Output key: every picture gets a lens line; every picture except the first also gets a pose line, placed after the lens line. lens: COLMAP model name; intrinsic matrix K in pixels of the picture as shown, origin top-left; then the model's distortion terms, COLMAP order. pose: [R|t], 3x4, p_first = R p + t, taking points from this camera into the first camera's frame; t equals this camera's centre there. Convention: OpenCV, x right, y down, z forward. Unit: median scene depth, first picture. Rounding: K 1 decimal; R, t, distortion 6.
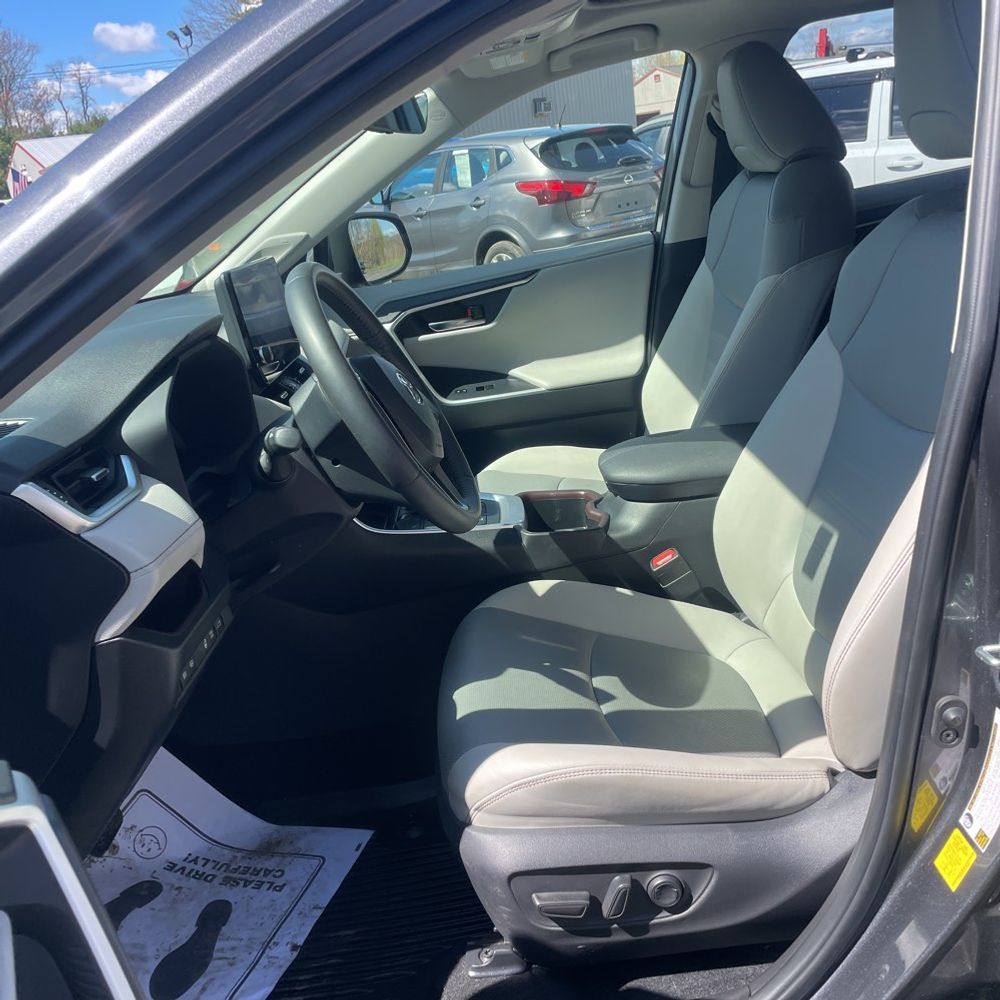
lens RADIAL K [[1019.3, 0, 496.8], [0, 1019.3, 486.0], [0, 0, 1]] dist [0.080130, -0.090065]
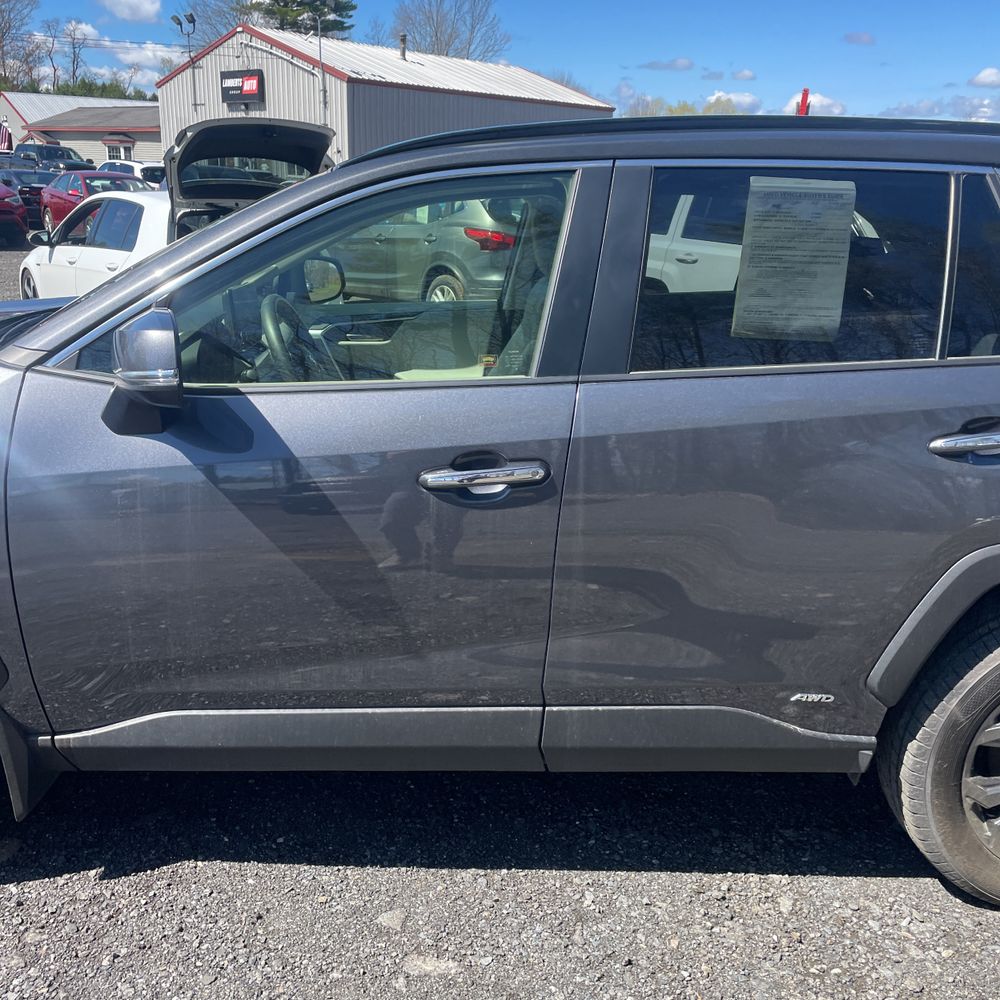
lens RADIAL K [[1009.4, 0, 496.4], [0, 1009.4, 497.9], [0, 0, 1]] dist [0.068962, -0.084134]
pose [[0.986640, 0.149400, 0.064968, 0.022771], [-0.148571, 0.988748, -0.017427, 0.018904], [-0.066840, 0.007542, 0.997735, -0.130014]]
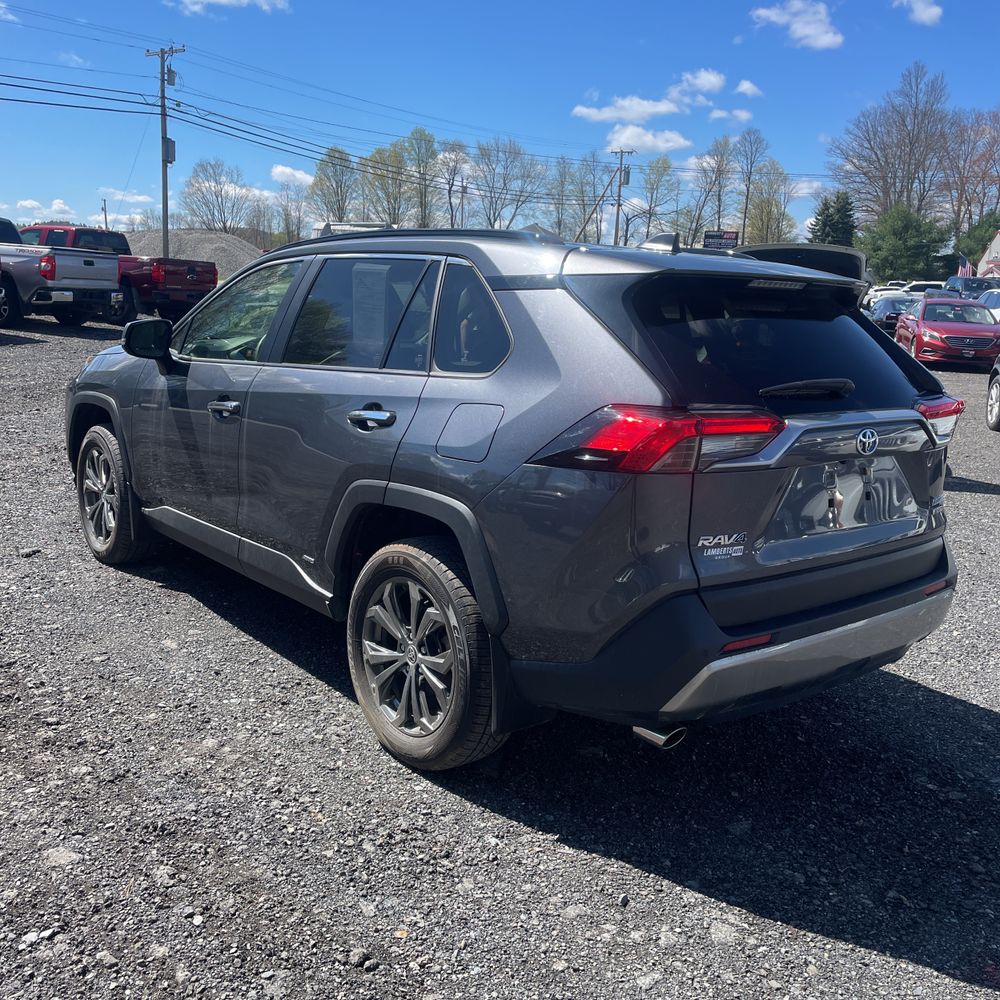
lens RADIAL K [[1019.3, 0, 496.8], [0, 1019.3, 486.0], [0, 0, 1]] dist [0.080130, -0.090065]
pose [[0.617986, 0.306714, -0.723892, 0.409092], [-0.356588, 0.929955, 0.089604, -0.034565], [0.700670, 0.202757, 0.684070, -0.128227]]
